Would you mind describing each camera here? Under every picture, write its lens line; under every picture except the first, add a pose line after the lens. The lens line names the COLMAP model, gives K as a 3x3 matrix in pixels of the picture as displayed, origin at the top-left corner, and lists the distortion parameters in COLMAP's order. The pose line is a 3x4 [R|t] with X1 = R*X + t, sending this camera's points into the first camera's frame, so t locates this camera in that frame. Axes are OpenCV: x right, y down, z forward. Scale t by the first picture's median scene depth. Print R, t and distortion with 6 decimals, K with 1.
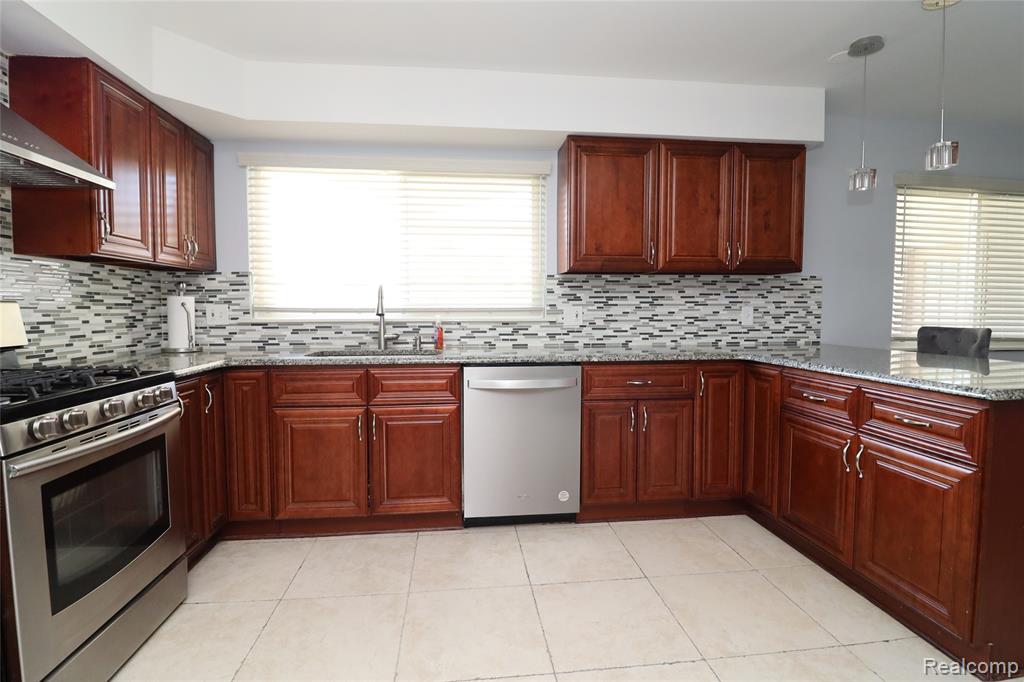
lens RADIAL K [[490.5, 0, 510.8], [0, 490.5, 334.9], [0, 0, 1]] dist [0.000193, -0.013092]
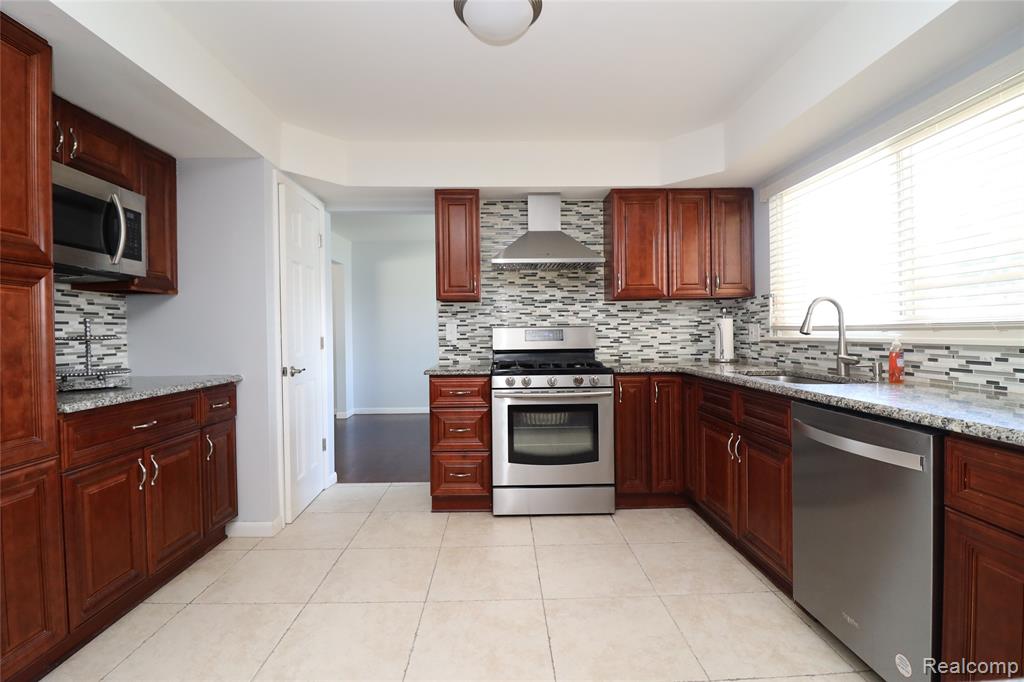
lens RADIAL K [[469.5, 0, 509.8], [0, 469.5, 339.2], [0, 0, 1]] dist [-0.007361, -0.008530]
pose [[-0.087285, 0.015470, -0.996063, 0.571225], [-0.039063, 0.999057, 0.018939, -0.024612], [0.995417, 0.040562, -0.086598, 0.519129]]
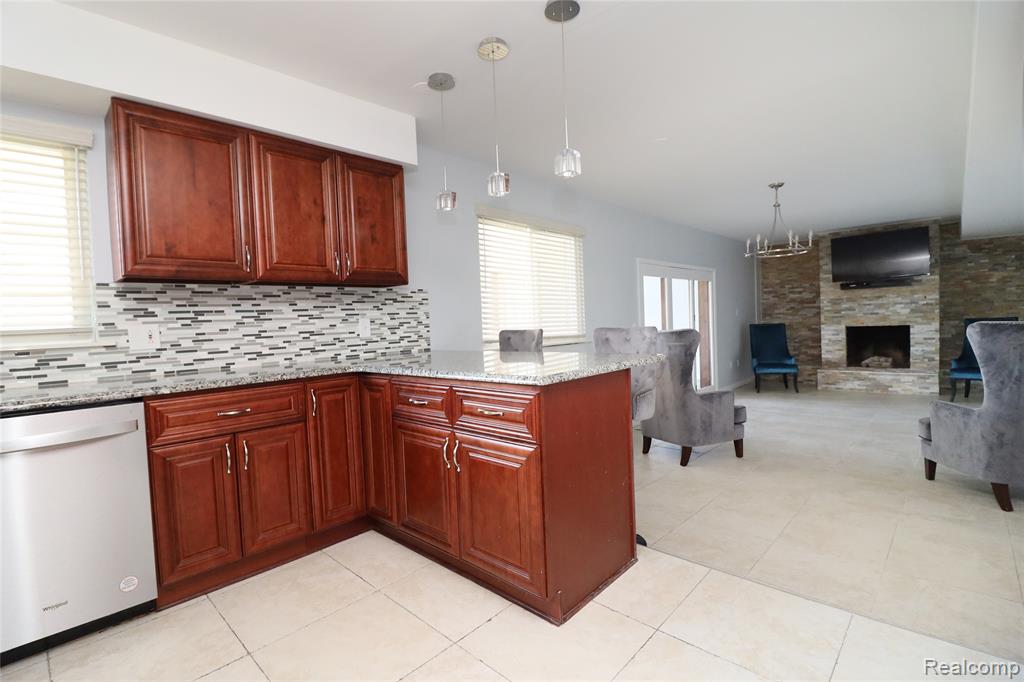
lens RADIAL K [[469.5, 0, 511.3], [0, 469.5, 336.0], [0, 0, 1]] dist [-0.007361, -0.008530]
pose [[0.762869, -0.051689, 0.644483, 0.103050], [0.074917, 0.997152, -0.008705, 0.009822], [-0.642198, 0.054924, 0.764569, 0.082115]]
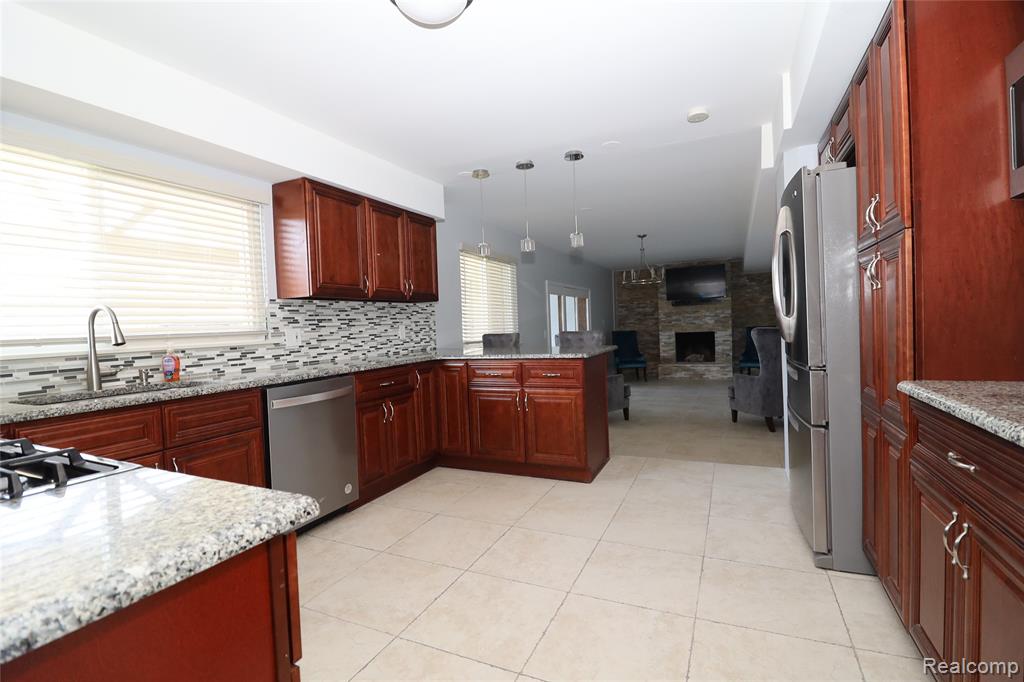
lens RADIAL K [[469.5, 0, 512.1], [0, 469.5, 337.4], [0, 0, 1]] dist [-0.007361, -0.008530]
pose [[0.521117, -0.044791, 0.852309, -0.546350], [0.084638, 0.996412, 0.000615, 0.001852], [-0.849278, 0.071818, 0.523038, 0.051786]]
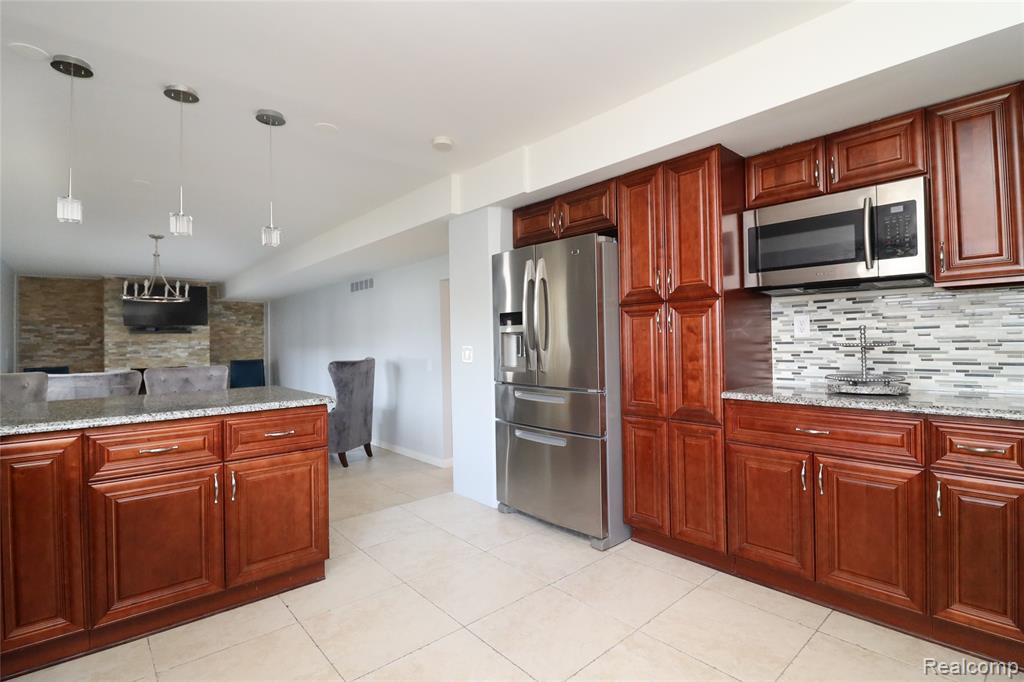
lens RADIAL K [[490.5, 0, 513.7], [0, 490.5, 336.1], [0, 0, 1]] dist [0.000193, -0.013092]
pose [[-0.578706, 0.015853, 0.815382, -0.384622], [0.058043, 0.998076, 0.021790, -0.049720], [-0.813468, 0.059938, -0.578513, 0.713209]]
